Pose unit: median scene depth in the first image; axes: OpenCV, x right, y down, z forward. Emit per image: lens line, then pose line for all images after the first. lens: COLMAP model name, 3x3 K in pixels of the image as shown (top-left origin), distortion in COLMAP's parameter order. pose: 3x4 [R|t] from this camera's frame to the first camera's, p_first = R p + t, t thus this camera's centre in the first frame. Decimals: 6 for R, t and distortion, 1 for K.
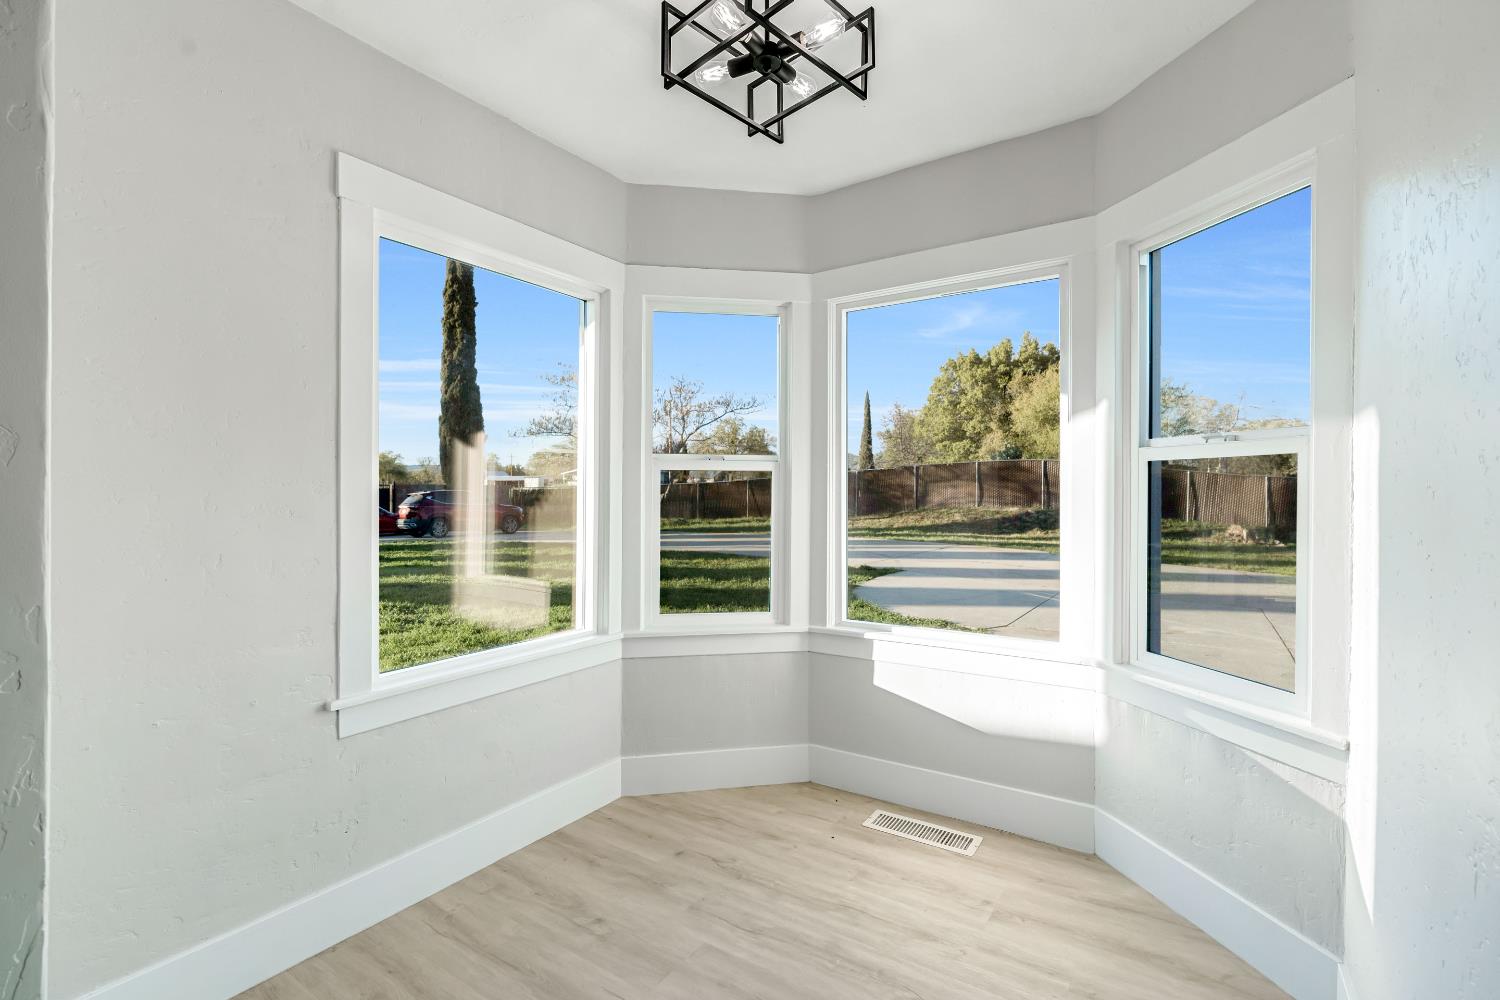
lens RADIAL K [[686.0, 0, 750.1], [0, 686.0, 487.5], [0, 0, 1]] dist [-0.001203, 0.000419]
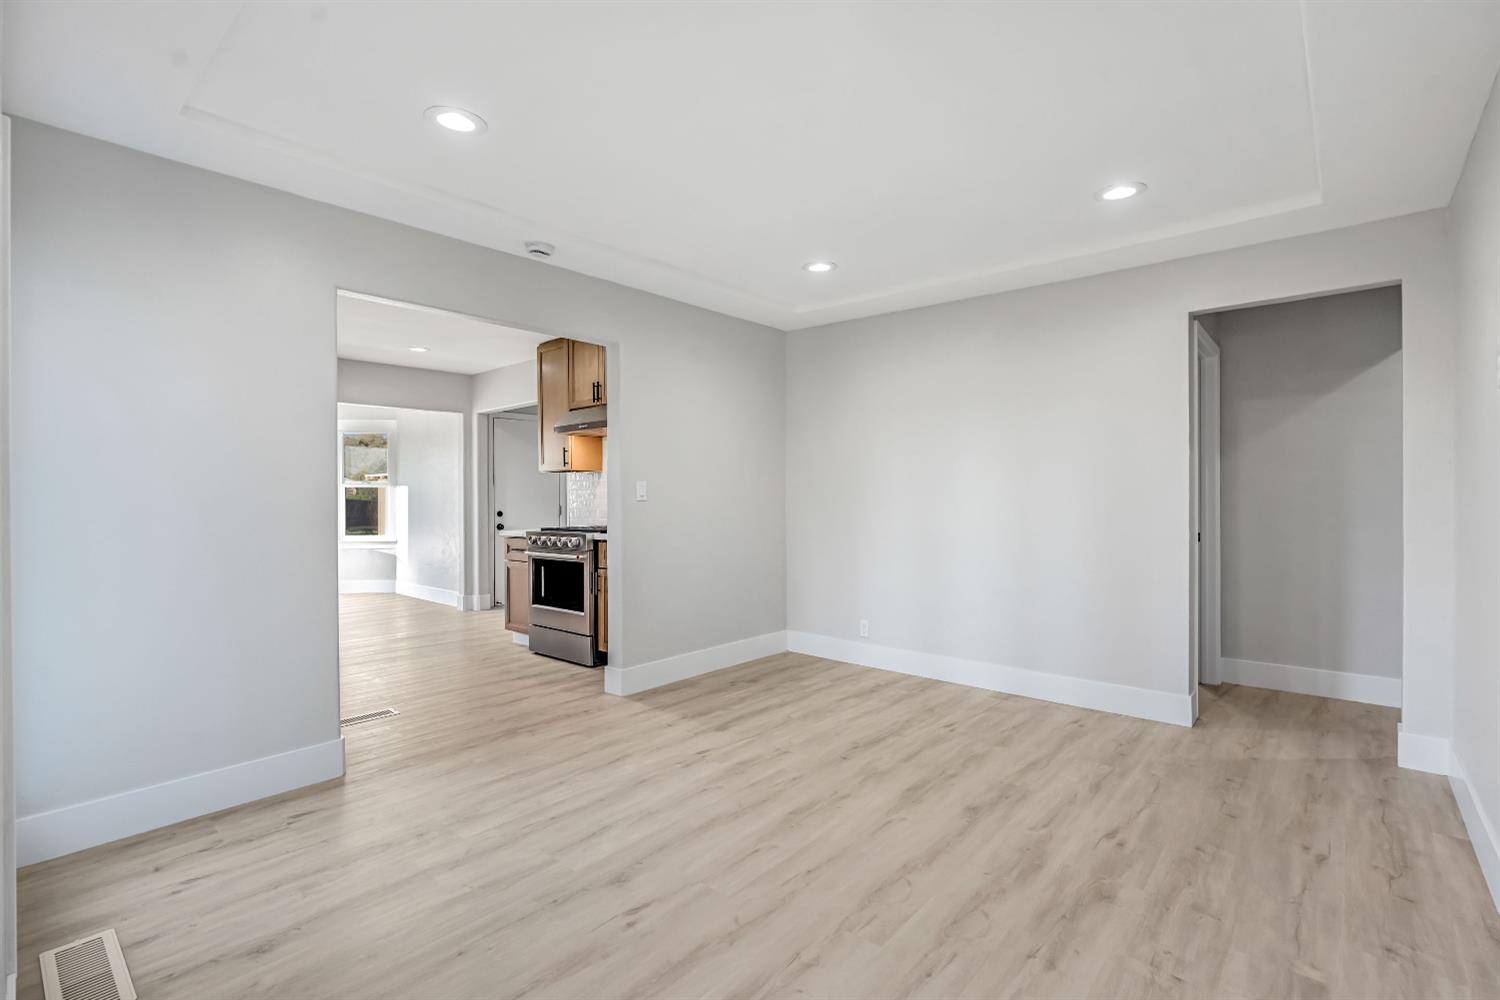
lens RADIAL K [[700.9, 0, 750.0], [0, 700.9, 500.0], [0, 0, 1]] dist [0.000846, 0.000361]
pose [[0.127484, -0.009820, 0.991792, -0.392420], [-0.001041, 0.999949, 0.010035, -0.001383], [-0.991840, -0.002312, 0.127468, -0.229383]]
